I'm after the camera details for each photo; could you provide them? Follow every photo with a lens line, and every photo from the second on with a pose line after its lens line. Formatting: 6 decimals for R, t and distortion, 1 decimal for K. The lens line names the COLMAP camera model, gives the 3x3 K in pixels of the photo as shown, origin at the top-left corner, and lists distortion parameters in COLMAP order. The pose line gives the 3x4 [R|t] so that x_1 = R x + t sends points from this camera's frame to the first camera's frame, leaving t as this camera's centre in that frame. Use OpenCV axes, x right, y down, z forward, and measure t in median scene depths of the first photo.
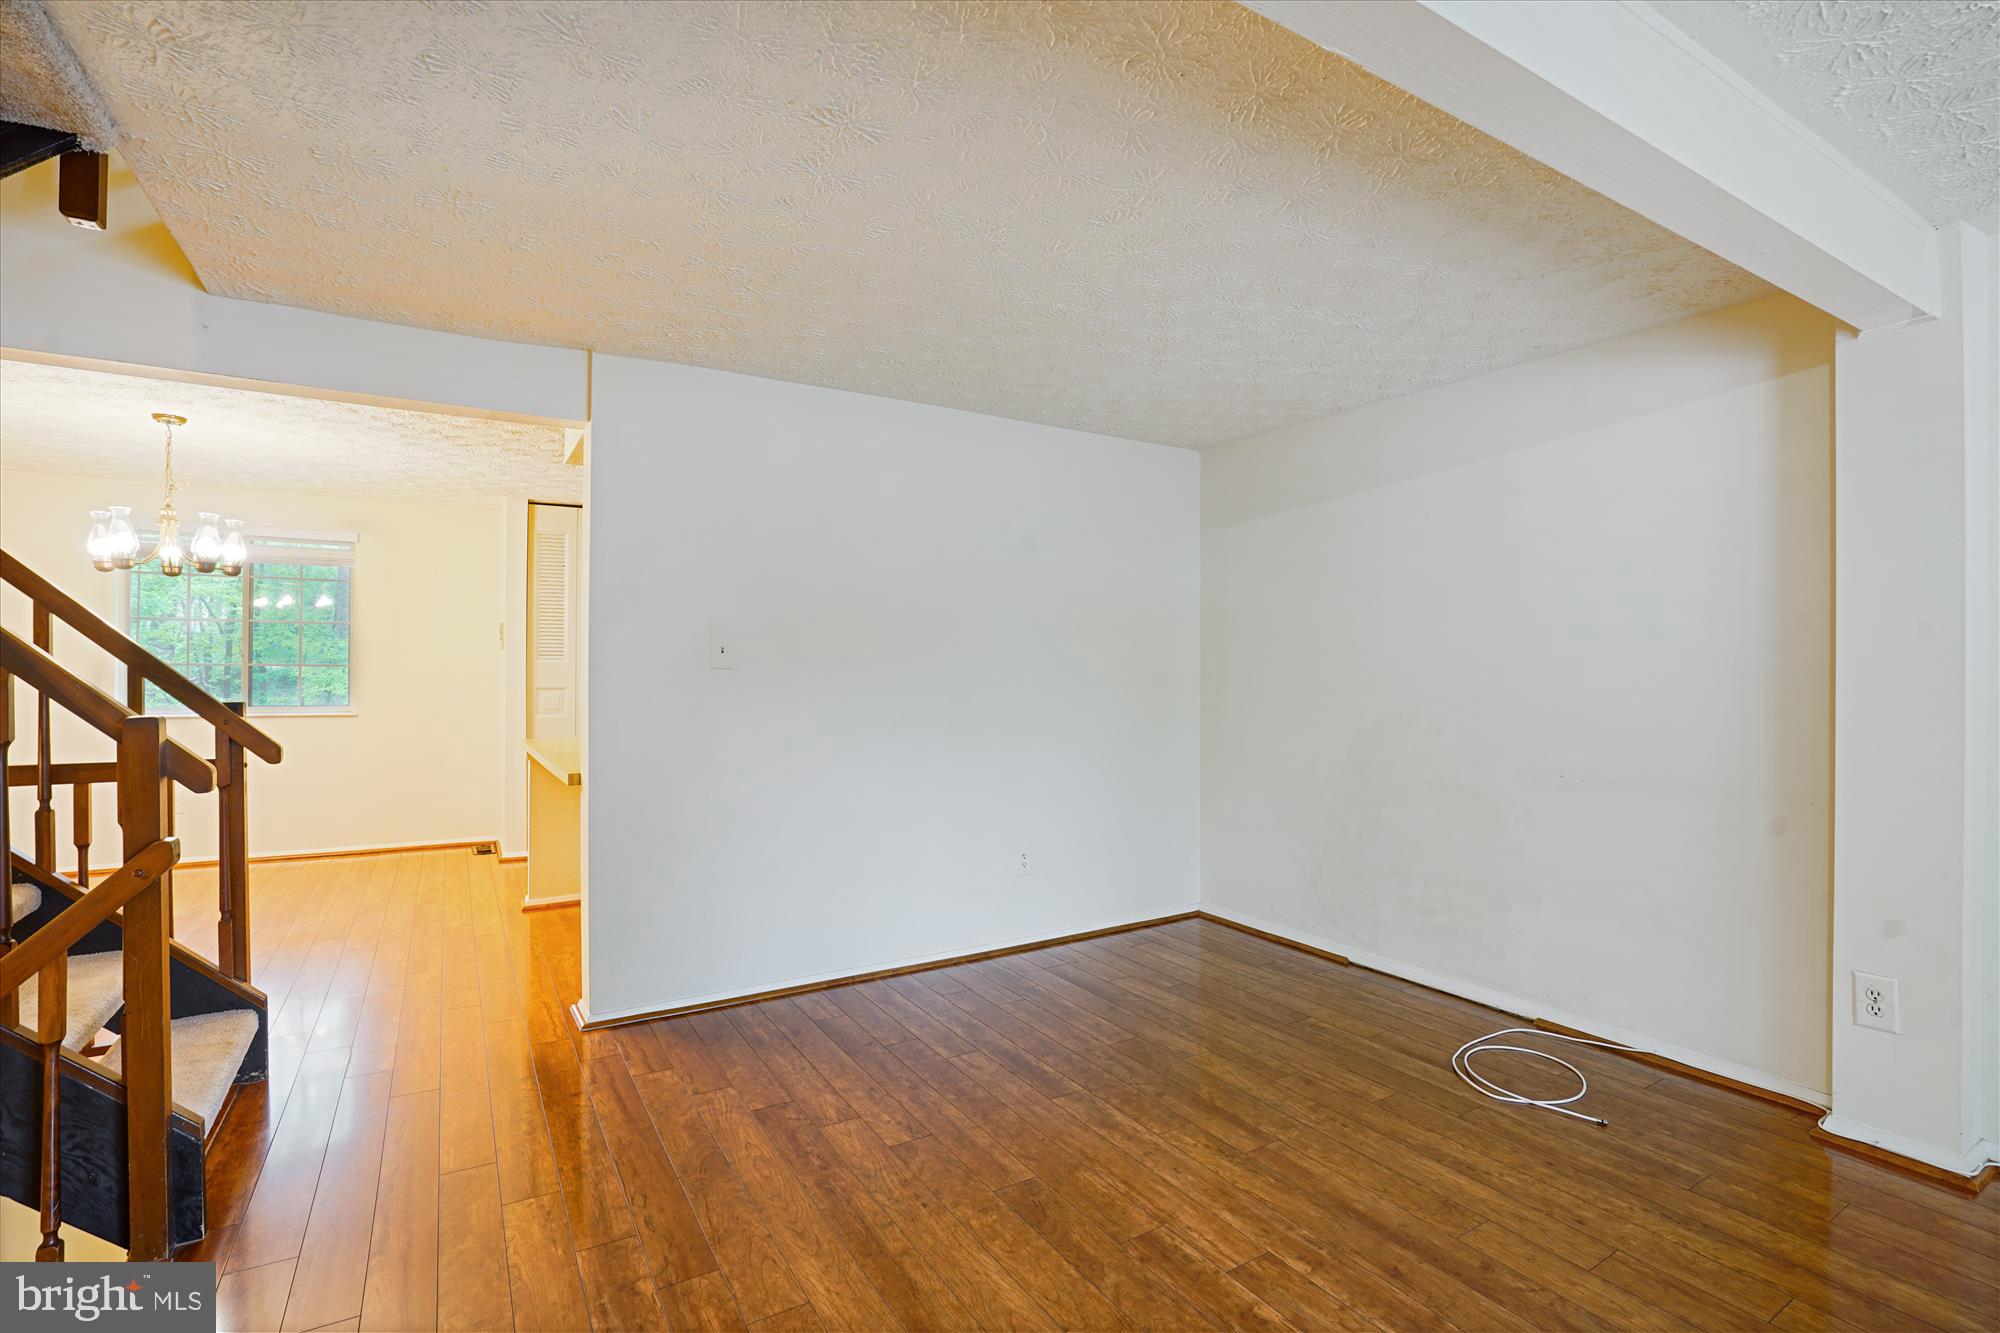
lens RADIAL K [[933.2, 0, 1002.2], [0, 933.2, 661.8], [0, 0, 1]] dist [-0.054203, 0.019201]
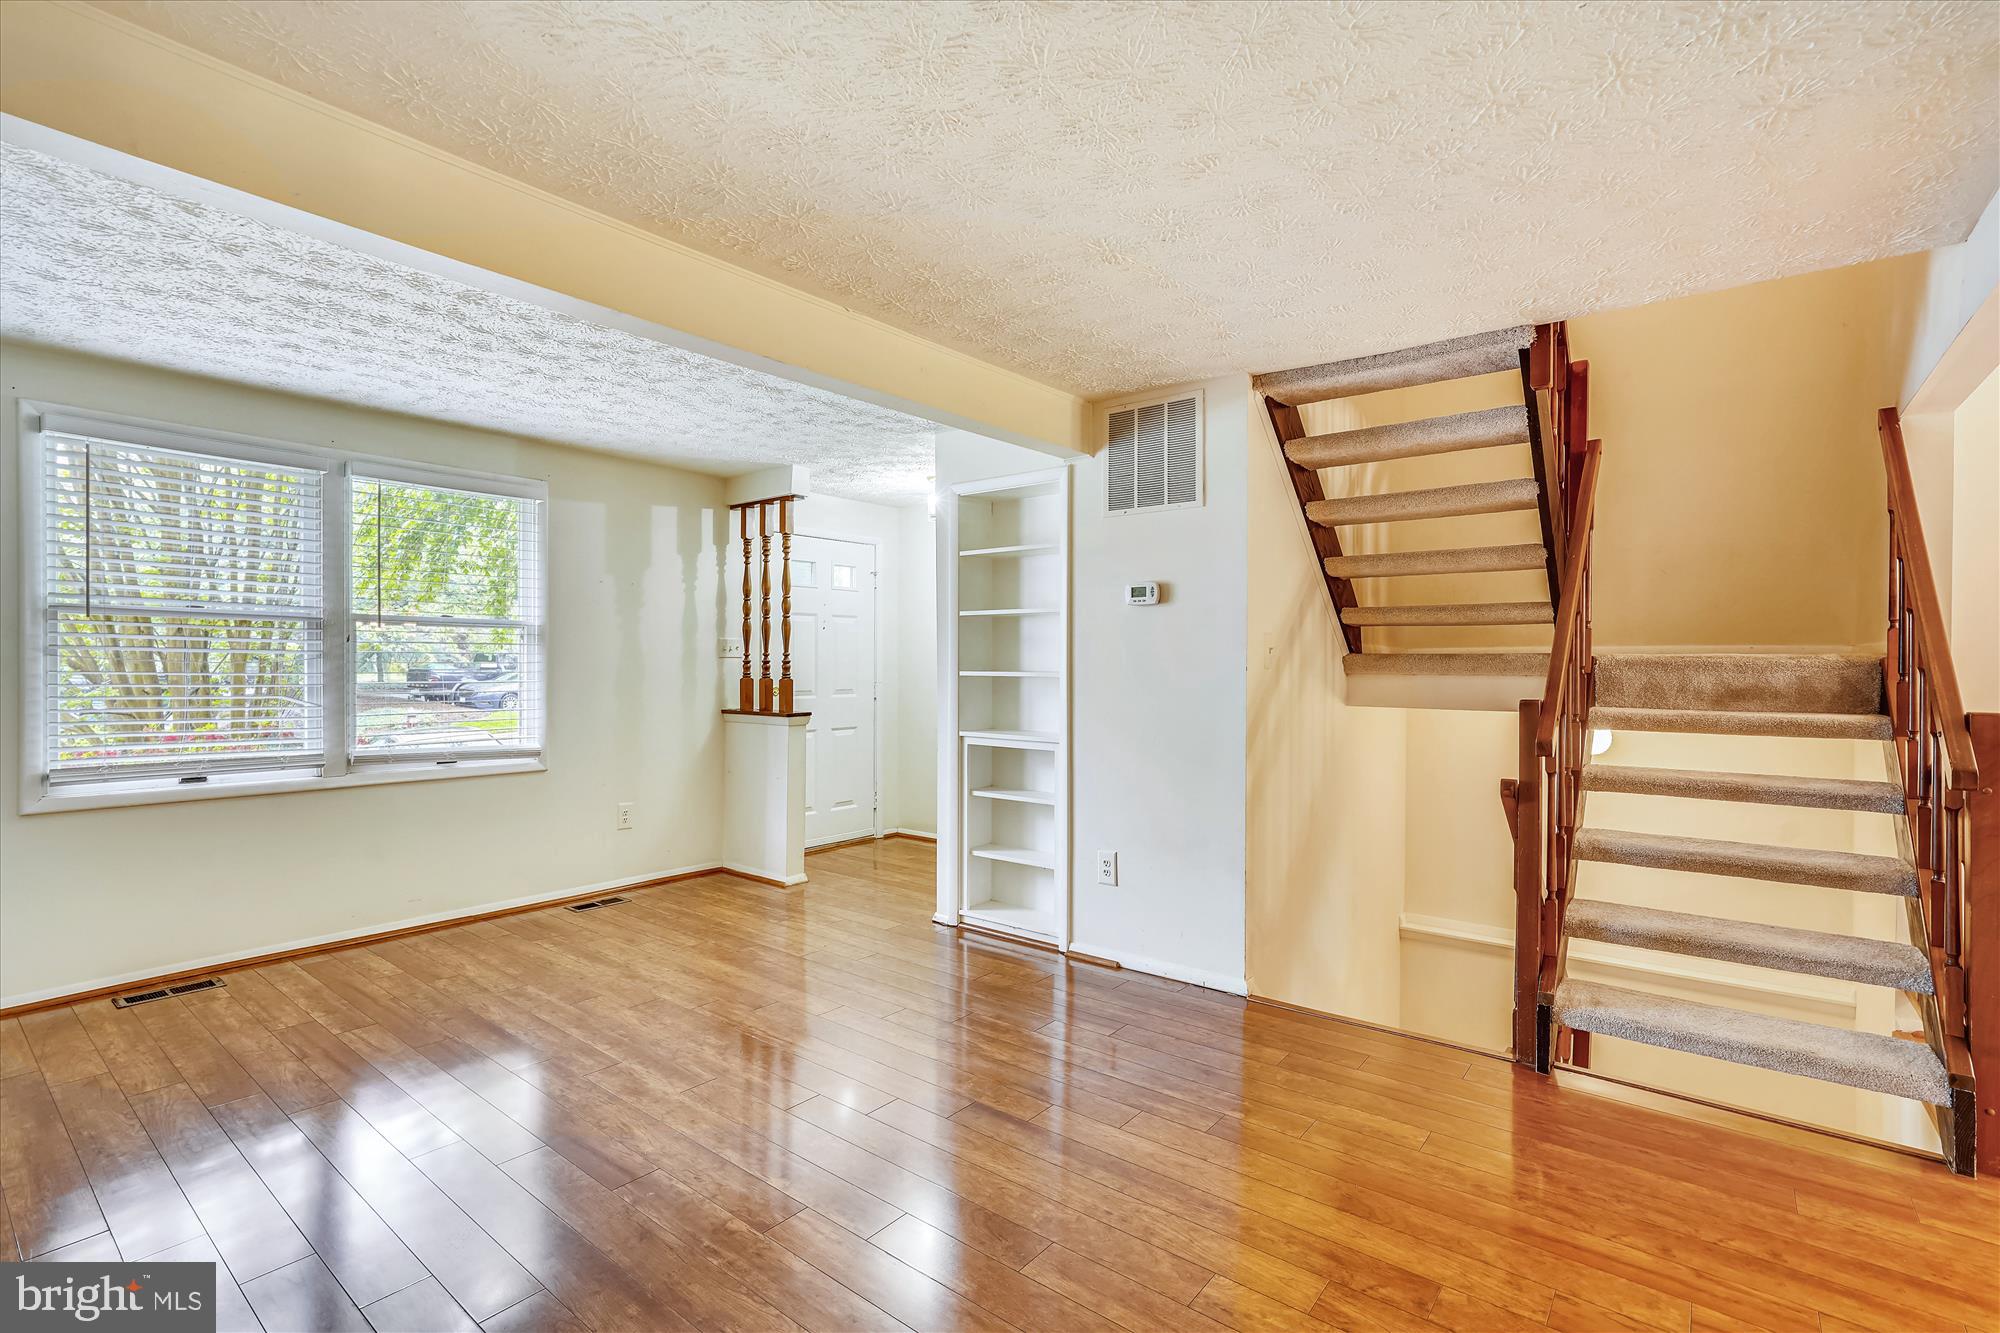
lens RADIAL K [[925.9, 0, 1005.6], [0, 925.9, 661.8], [0, 0, 1]] dist [-0.043846, 0.024998]
pose [[-0.938032, -0.005655, -0.346501, 0.286289], [-0.005015, 0.999984, -0.002745, 0.003731], [0.346511, -0.000837, -0.938045, 1.492597]]
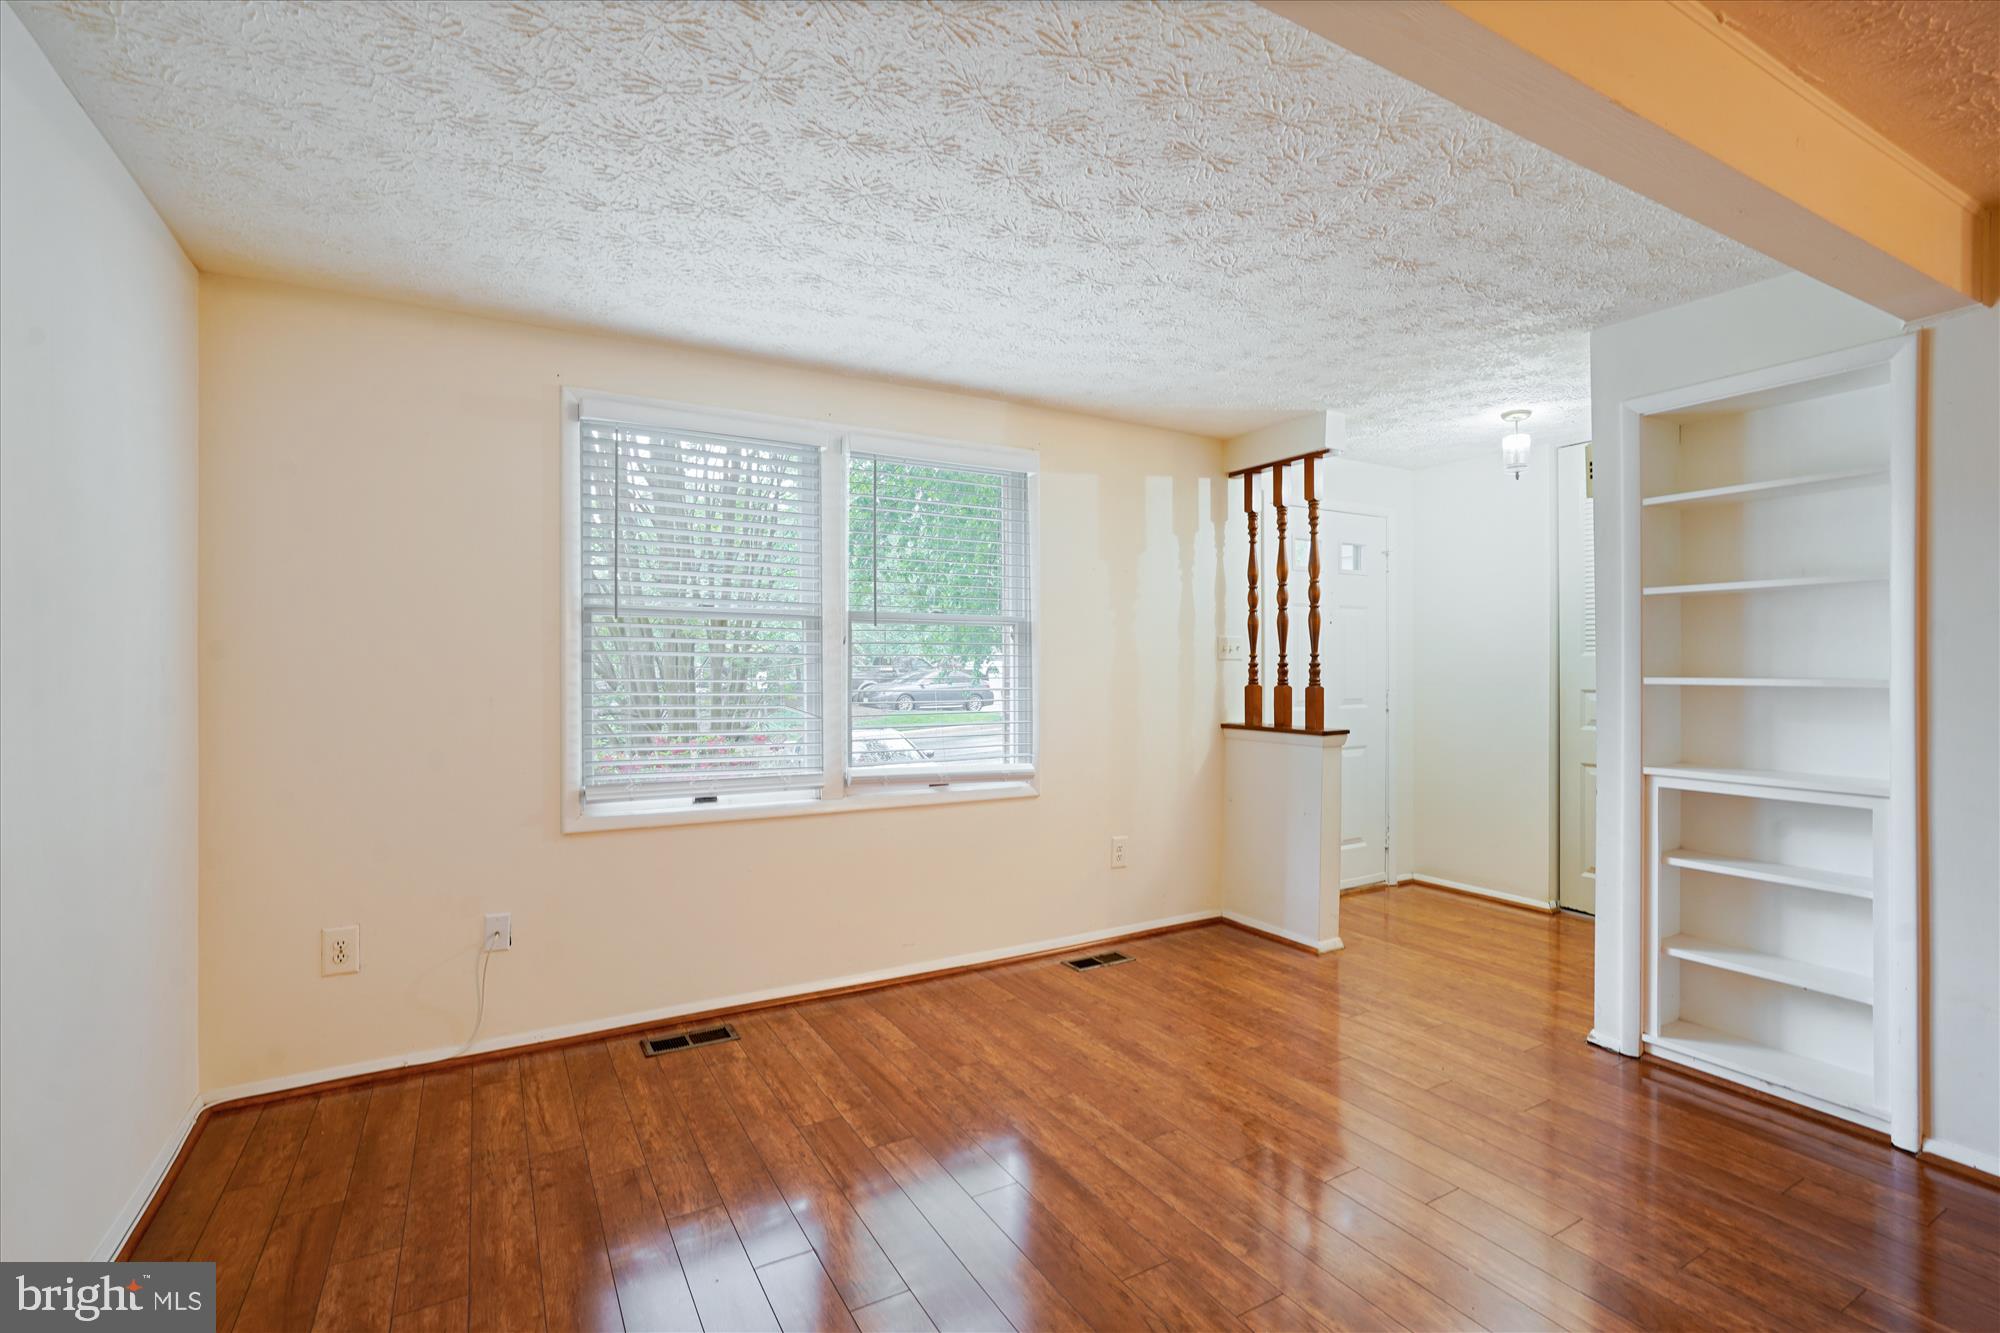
lens RADIAL K [[925.9, 0, 1005.6], [0, 925.9, 661.8], [0, 0, 1]] dist [-0.043846, 0.024998]
pose [[-0.999771, 0.000097, 0.021414, 0.522441], [0.000014, 0.999993, -0.003865, 0.001830], [-0.021414, -0.003864, -0.999763, 1.029589]]
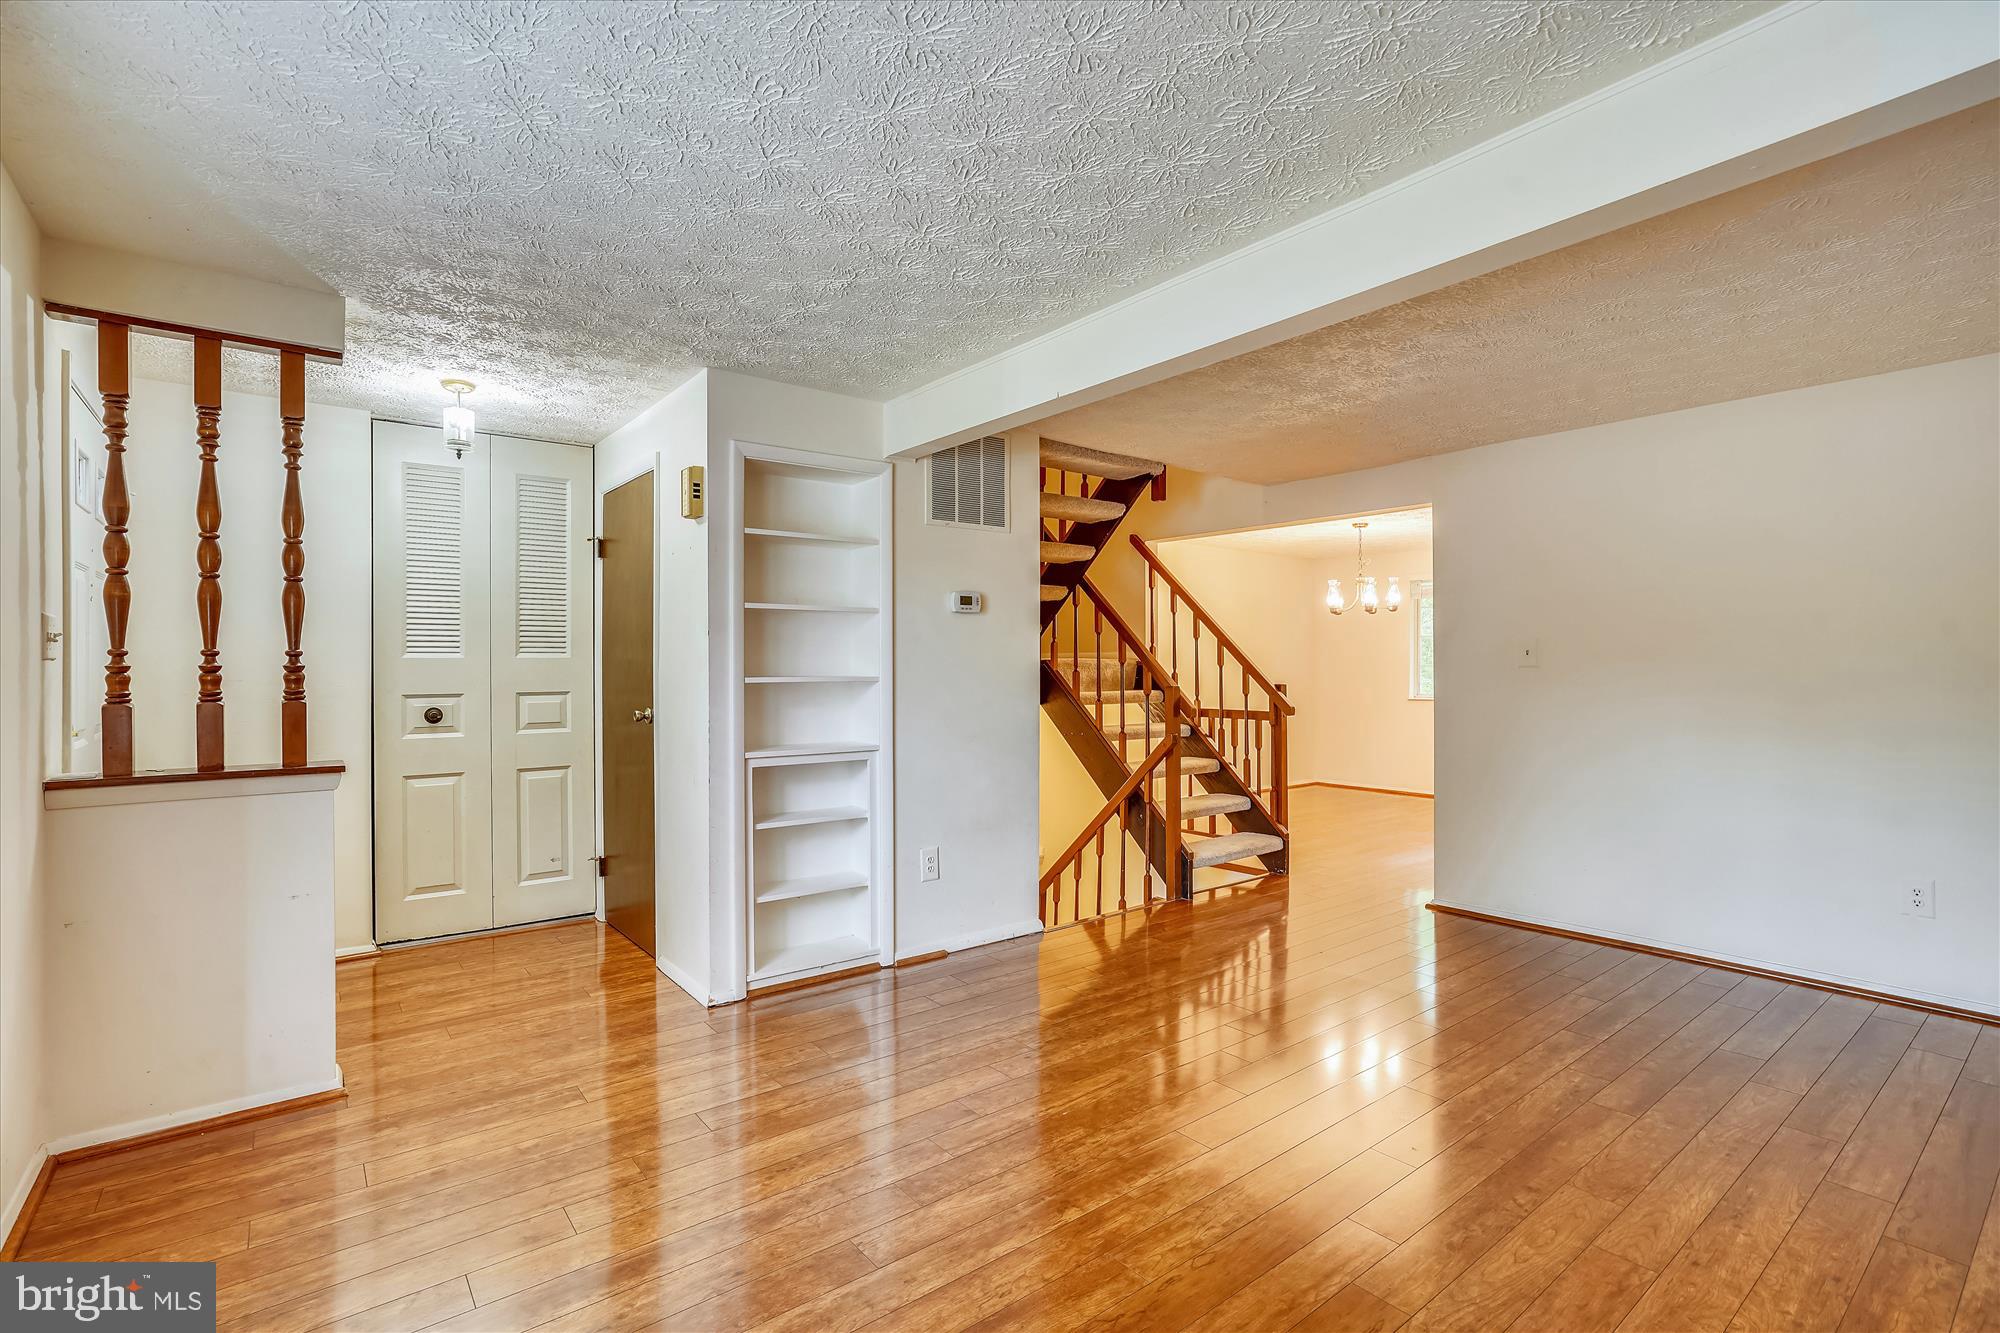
lens RADIAL K [[925.9, 0, 1005.6], [0, 925.9, 661.8], [0, 0, 1]] dist [-0.043846, 0.024998]
pose [[0.127268, -0.004749, -0.991857, 1.124798], [0.003149, 0.999985, -0.004384, 0.001127], [0.991863, -0.002566, 0.127282, 0.135005]]
